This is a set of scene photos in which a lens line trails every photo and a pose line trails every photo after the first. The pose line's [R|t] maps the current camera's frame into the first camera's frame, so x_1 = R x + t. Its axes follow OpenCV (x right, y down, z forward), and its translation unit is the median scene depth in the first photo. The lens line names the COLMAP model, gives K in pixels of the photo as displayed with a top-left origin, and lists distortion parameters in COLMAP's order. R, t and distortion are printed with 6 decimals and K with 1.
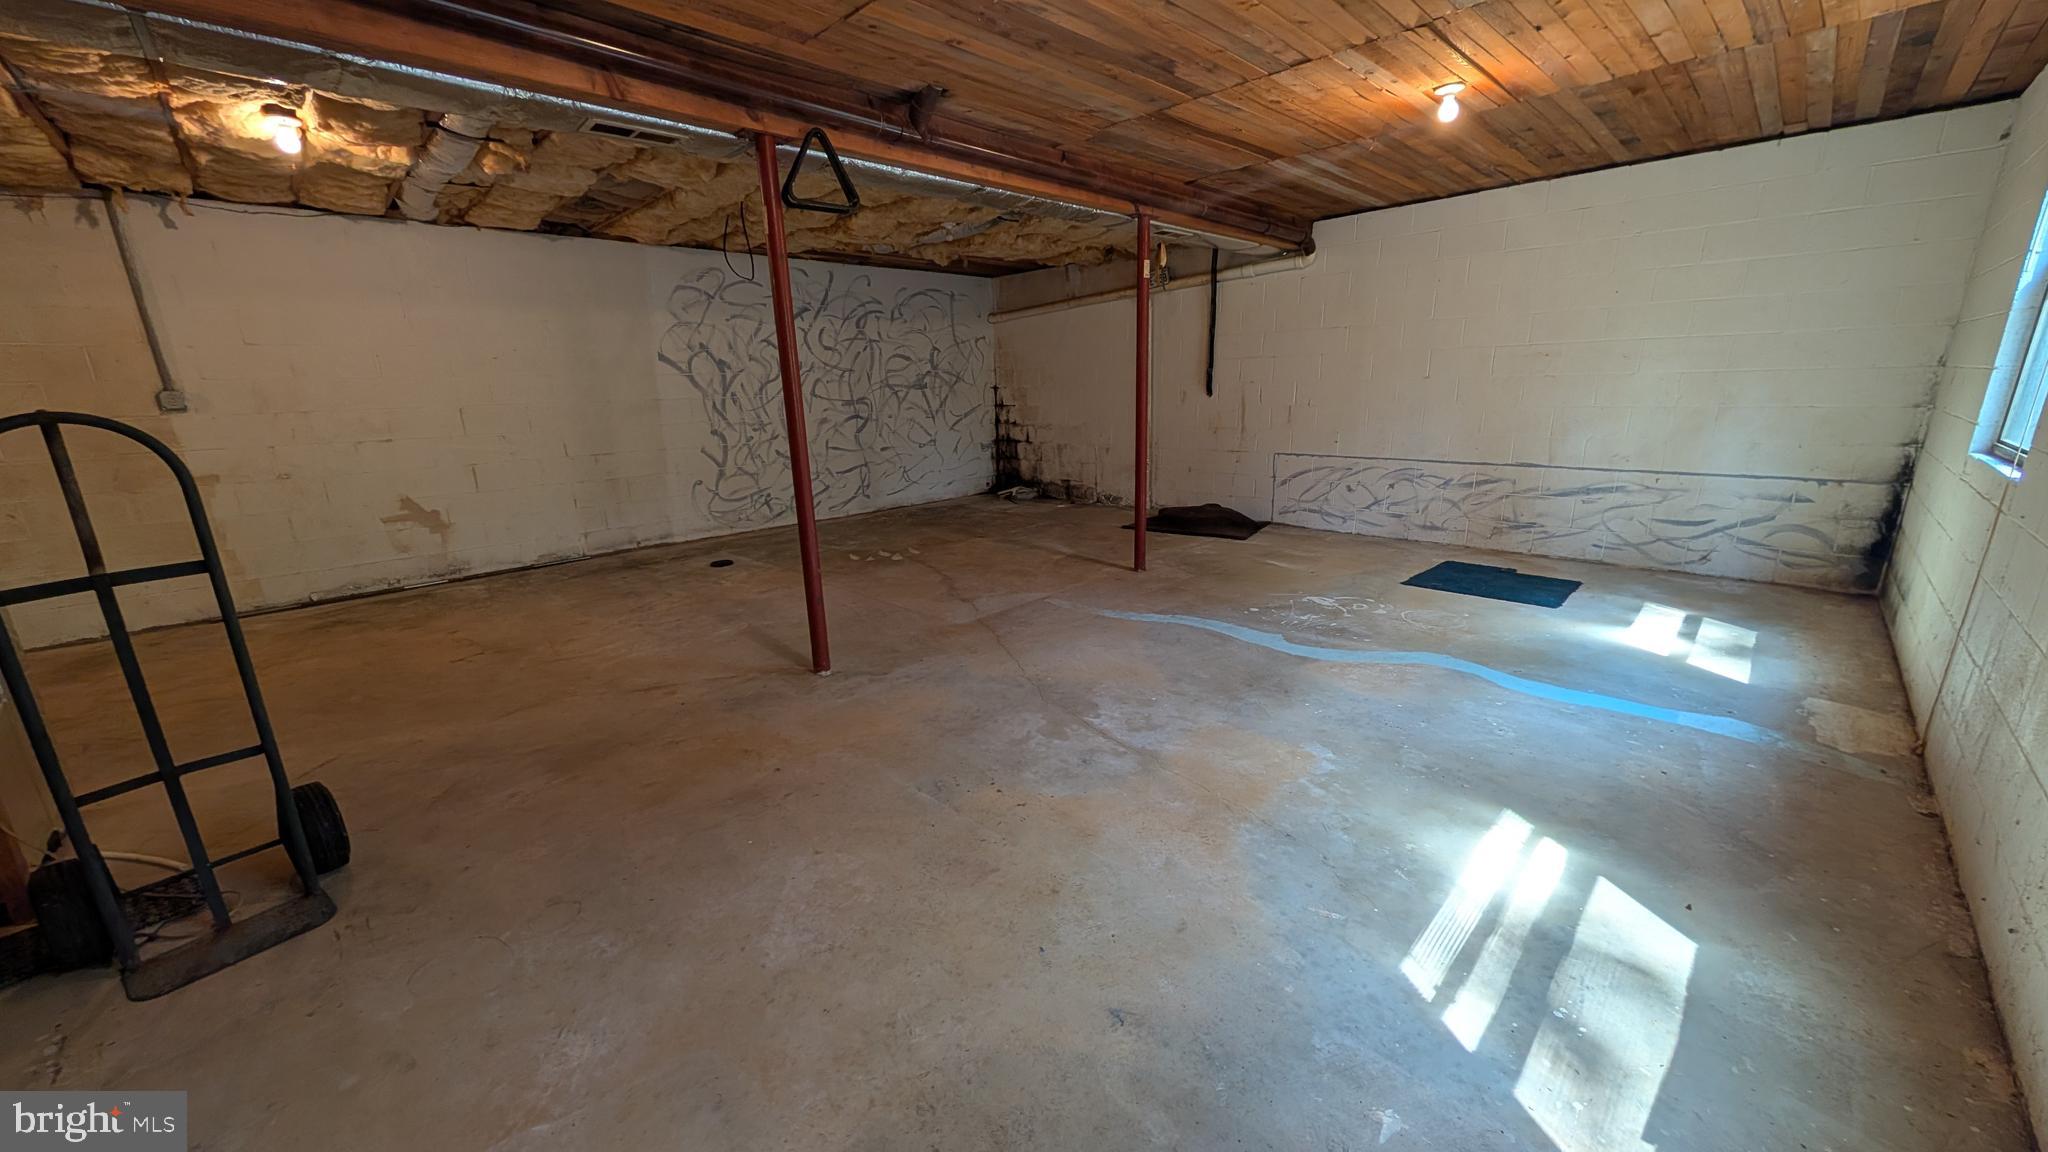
lens RADIAL K [[744.7, 0, 1017.9], [0, 744.7, 581.9], [0, 0, 1]] dist [0.000331, -0.000065]
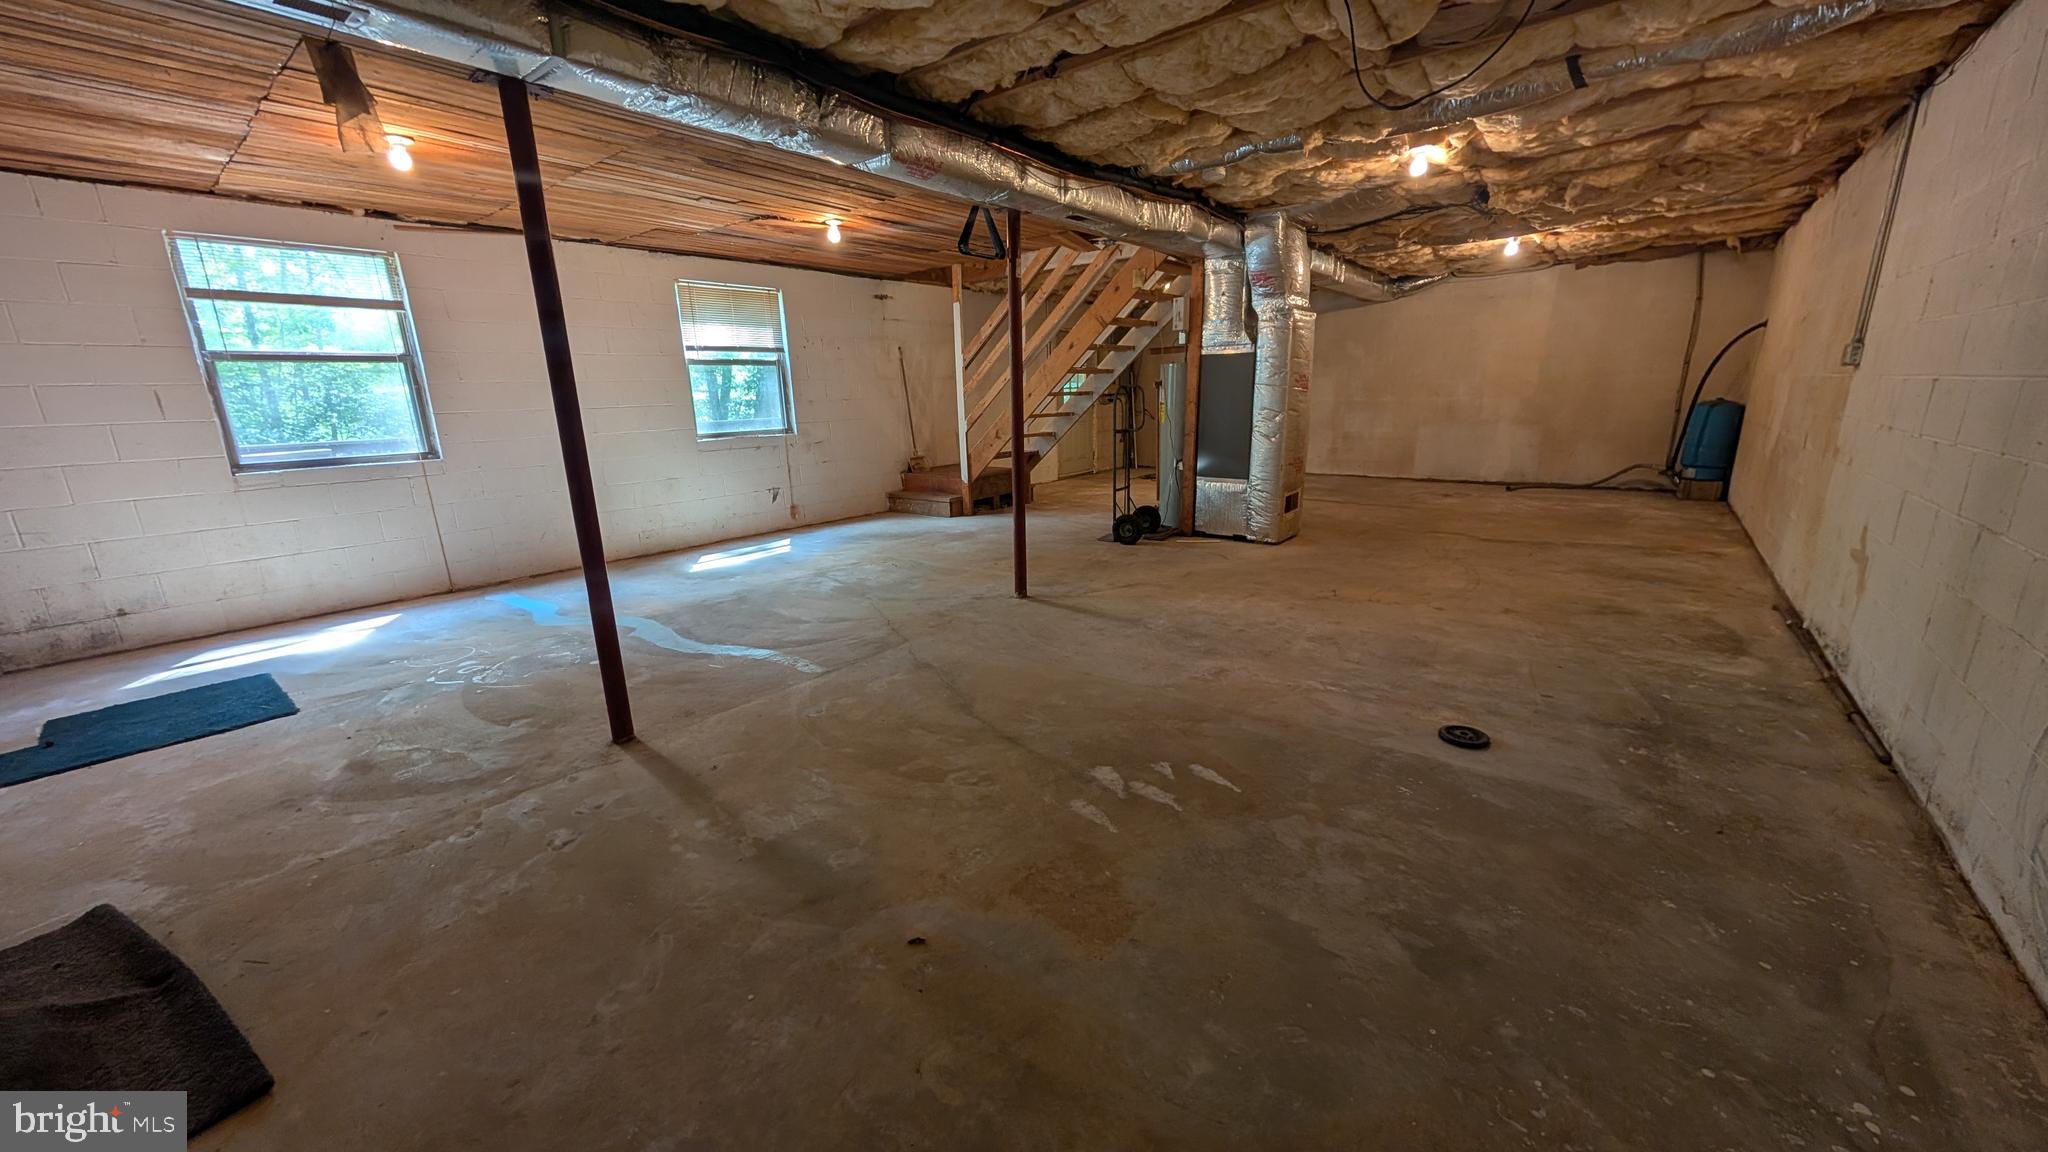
lens RADIAL K [[744.7, 0, 1020.7], [0, 744.7, 574.1], [0, 0, 1]] dist [0.000331, -0.000065]
pose [[-0.991265, 0.083291, -0.102257, -0.095227], [0.023283, 0.873682, 0.485939, -0.431788], [0.129814, 0.479314, -0.867990, 1.623217]]
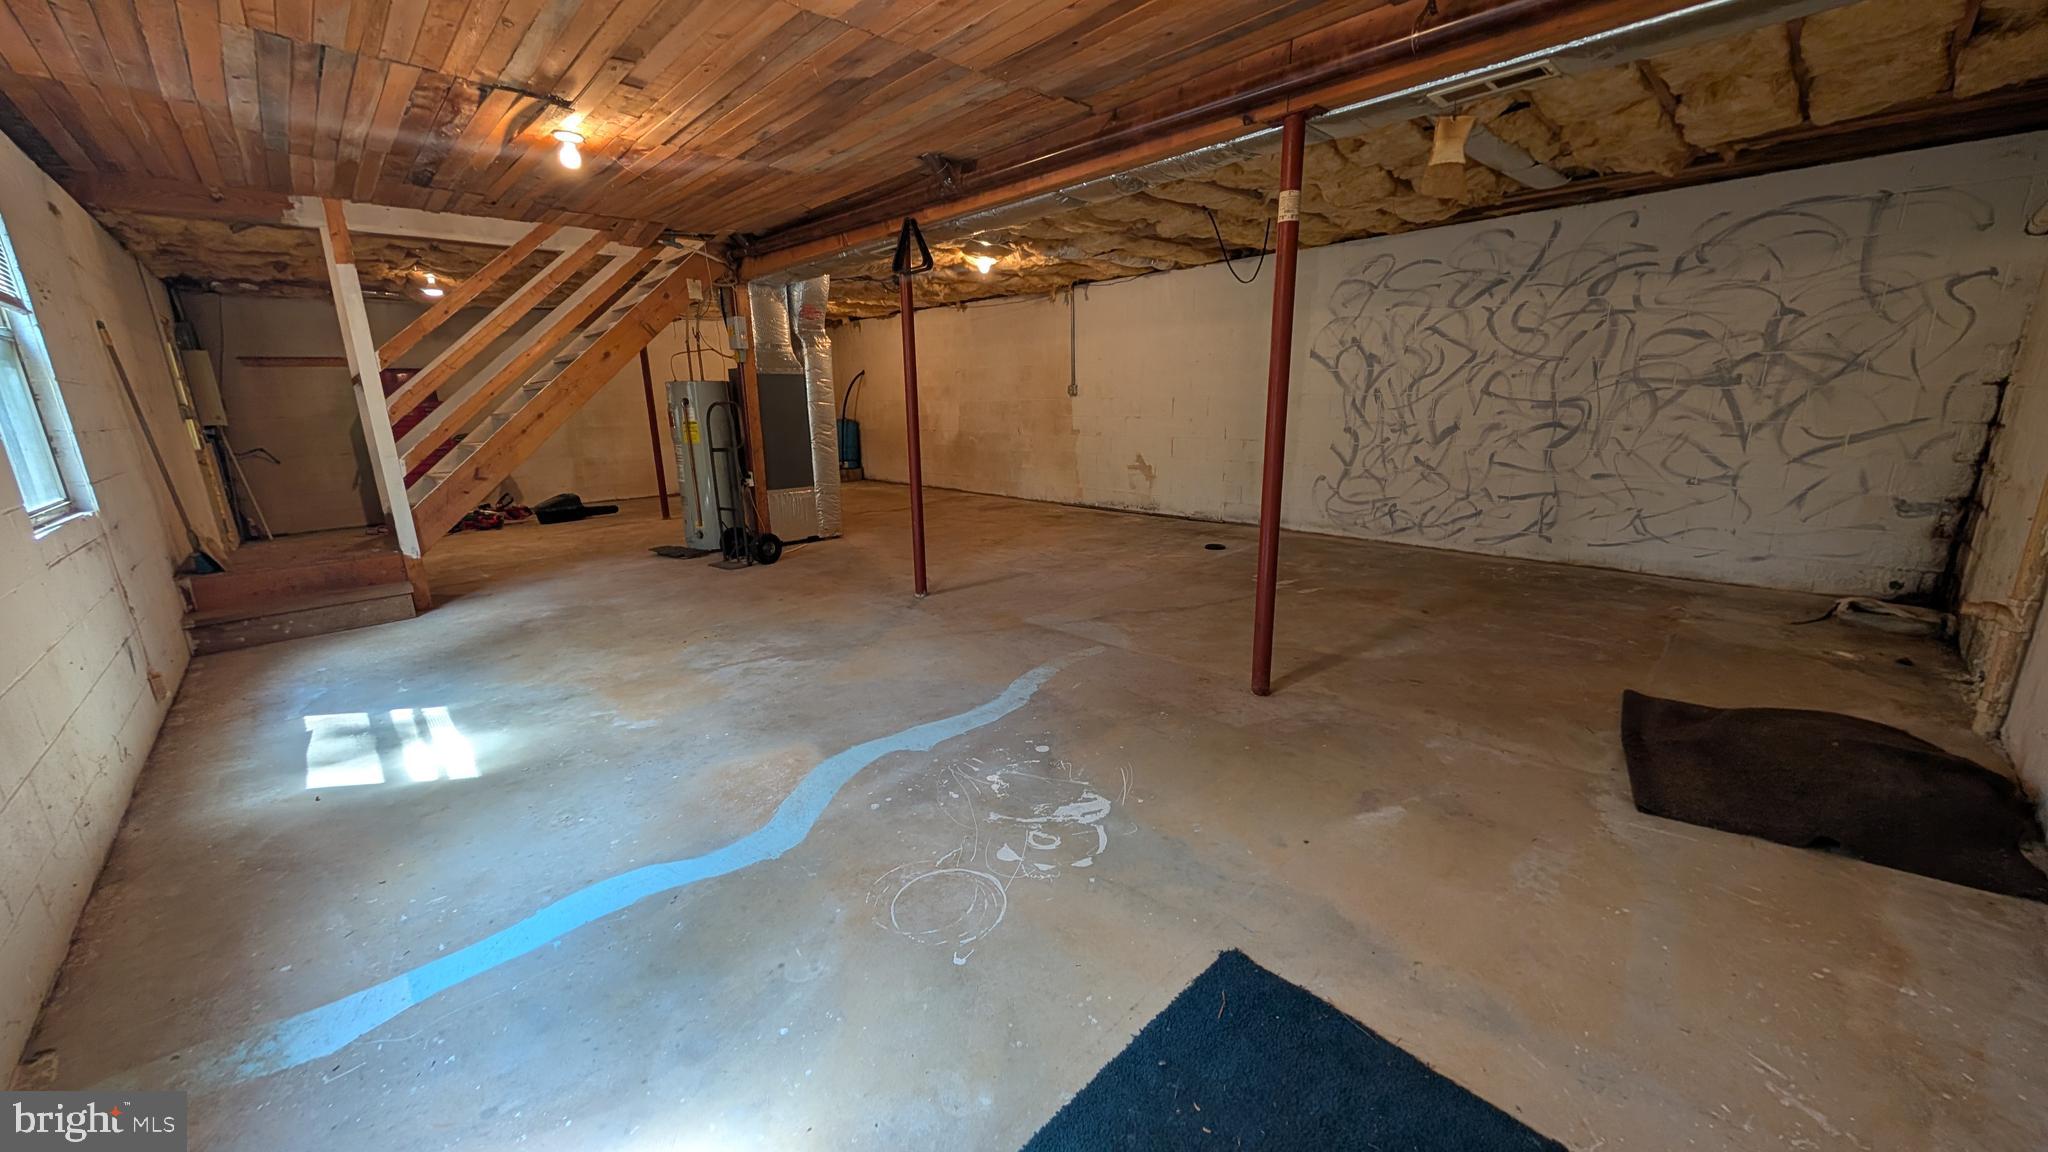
lens RADIAL K [[744.7, 0, 1016.0], [0, 744.7, 580.0], [0, 0, 1]] dist [0.000331, -0.000065]
pose [[-0.018684, 0.269388, -0.962850, 0.827151], [-0.237442, 0.934273, 0.266000, -0.246298], [0.971222, 0.233591, 0.046508, 0.827949]]
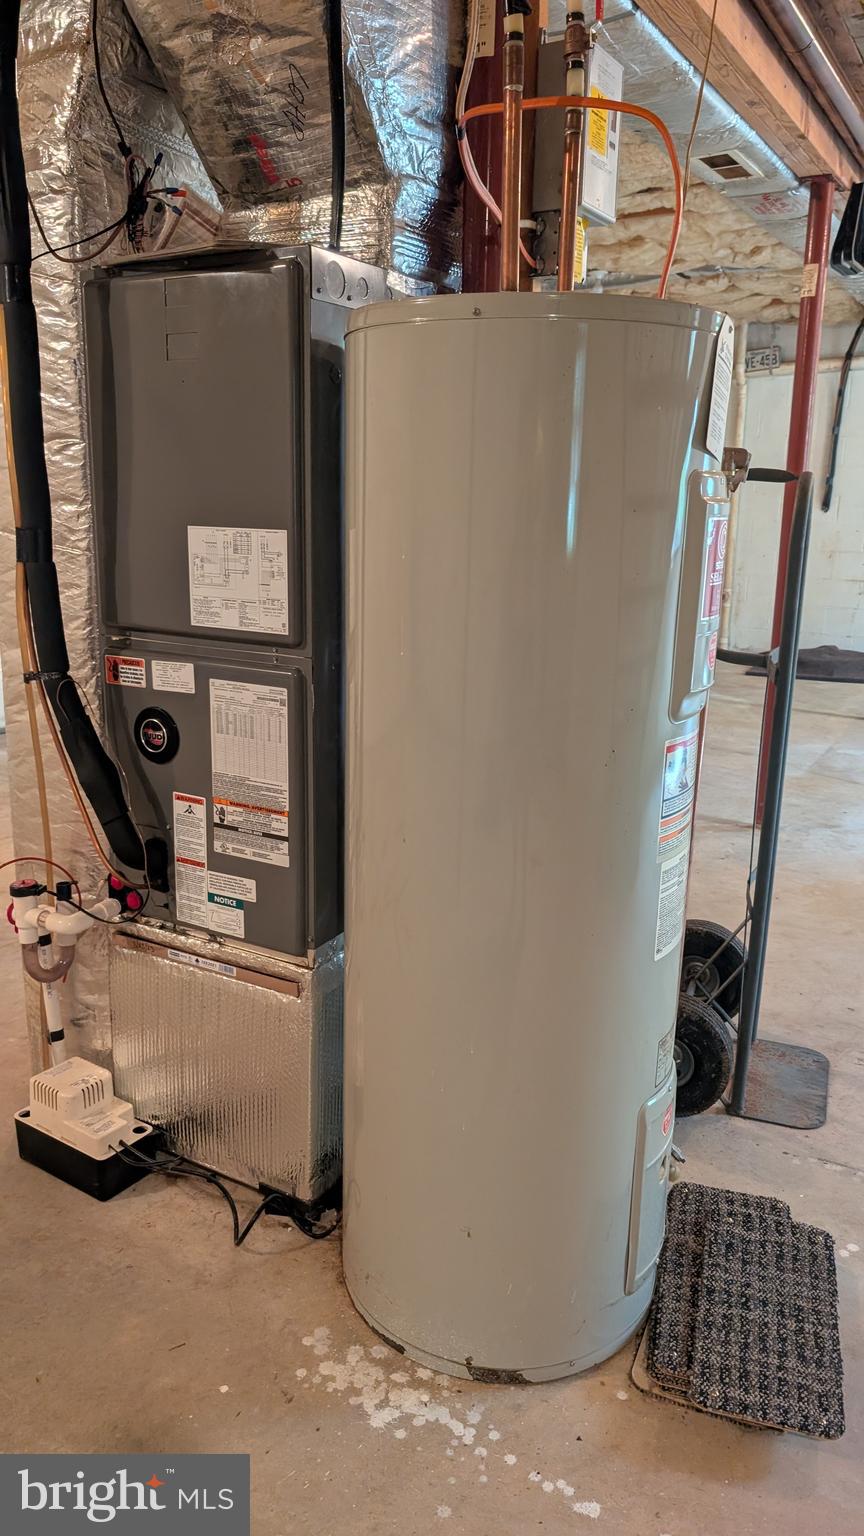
lens RADIAL K [[1105.7, 0, 435.2], [0, 1105.7, 770.0], [0, 0, 1]] dist [0.044284, 0.001183]
pose [[0.966872, -0.023377, 0.254188, -0.682179], [0.027251, 0.999560, -0.011727, 0.045600], [-0.253802, 0.018265, 0.967084, -0.070683]]
